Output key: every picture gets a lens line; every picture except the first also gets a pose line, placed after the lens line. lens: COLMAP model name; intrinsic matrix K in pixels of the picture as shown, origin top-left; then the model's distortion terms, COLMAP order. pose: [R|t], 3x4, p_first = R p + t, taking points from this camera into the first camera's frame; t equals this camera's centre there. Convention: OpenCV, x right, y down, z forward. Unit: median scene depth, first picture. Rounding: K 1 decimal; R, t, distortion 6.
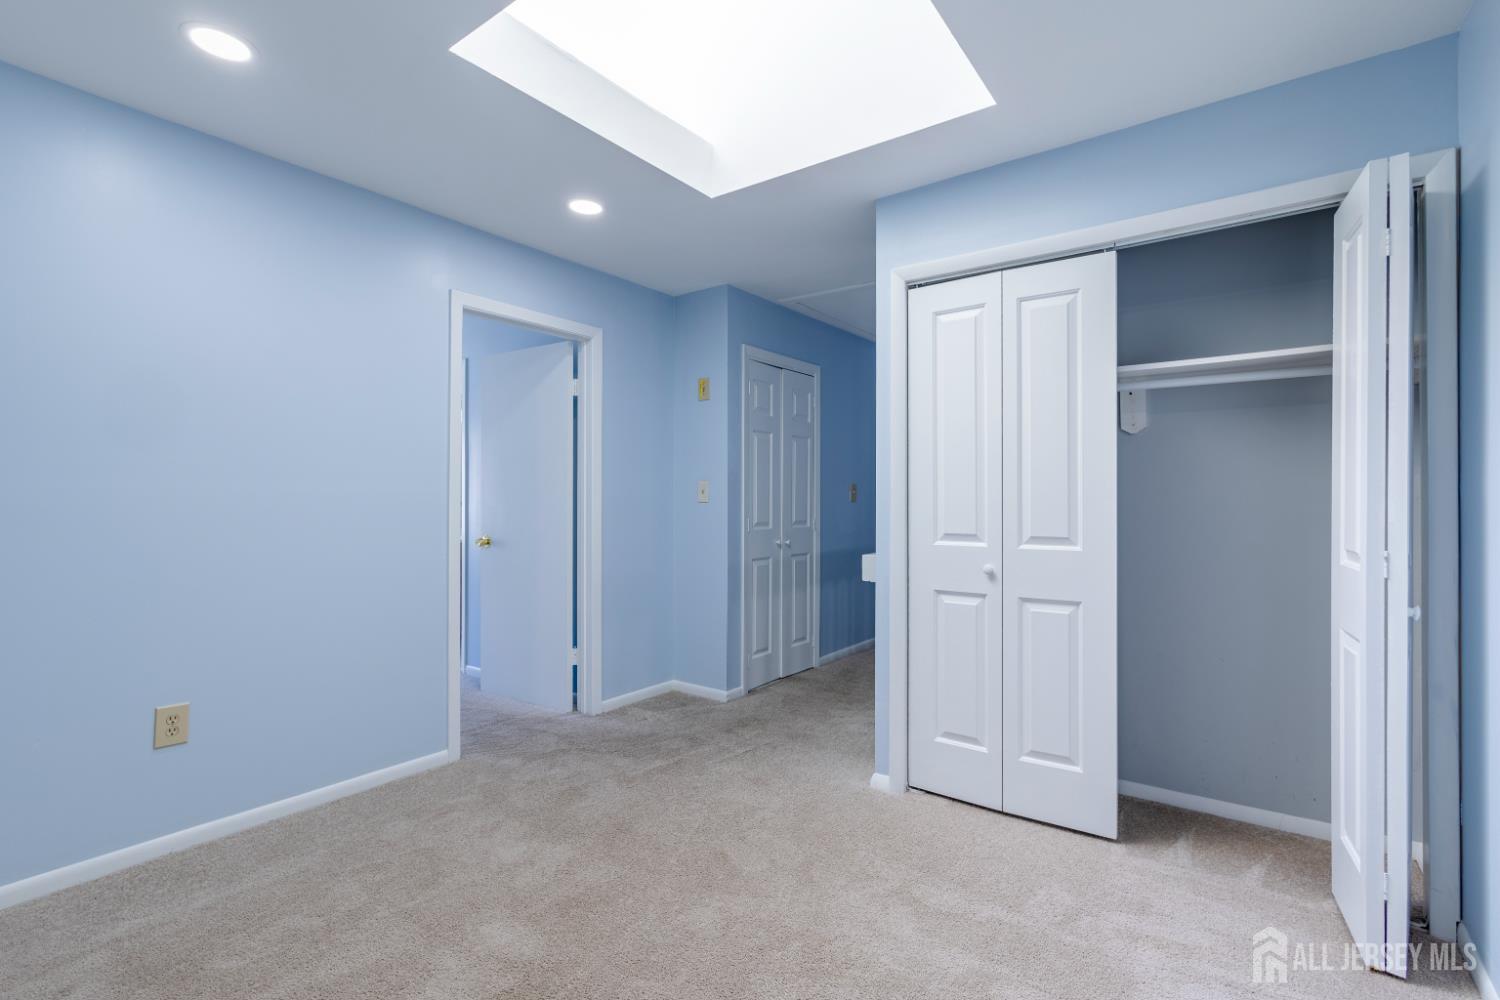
lens RADIAL K [[705.9, 0, 747.0], [0, 705.9, 499.0], [0, 0, 1]] dist [-0.004771, 0.002177]
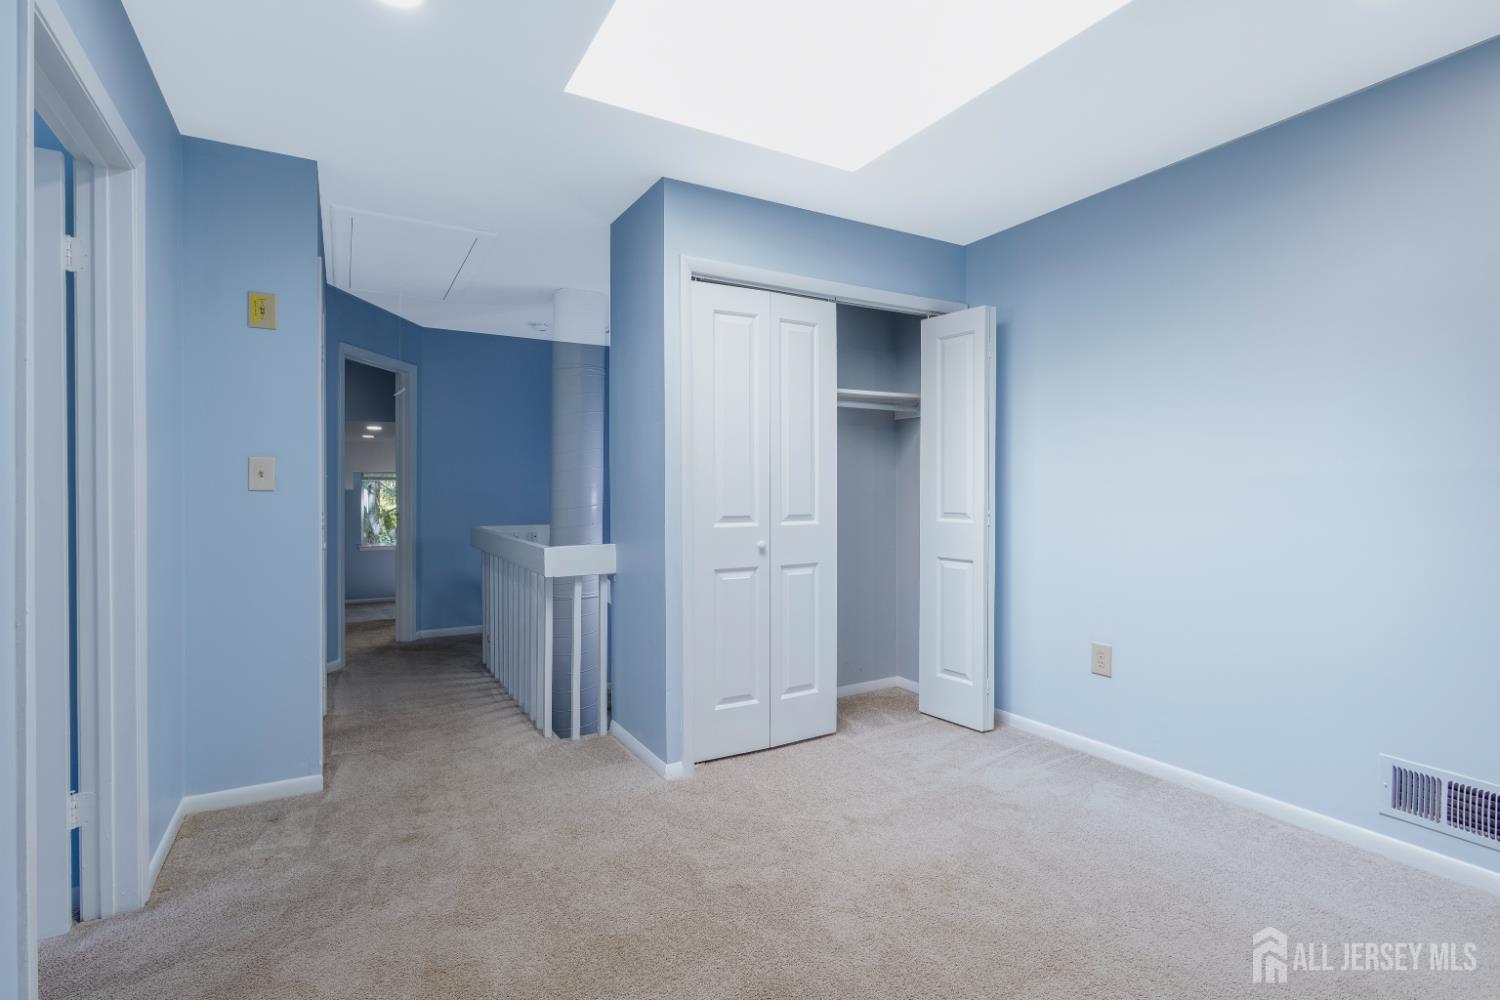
lens RADIAL K [[705.9, 0, 748.2], [0, 705.9, 492.6], [0, 0, 1]] dist [-0.004771, 0.002177]
pose [[0.390984, -0.010206, 0.920341, -0.732511], [0.001862, 0.999945, 0.010298, 0.001184], [-0.920396, -0.002313, 0.390981, 0.561195]]
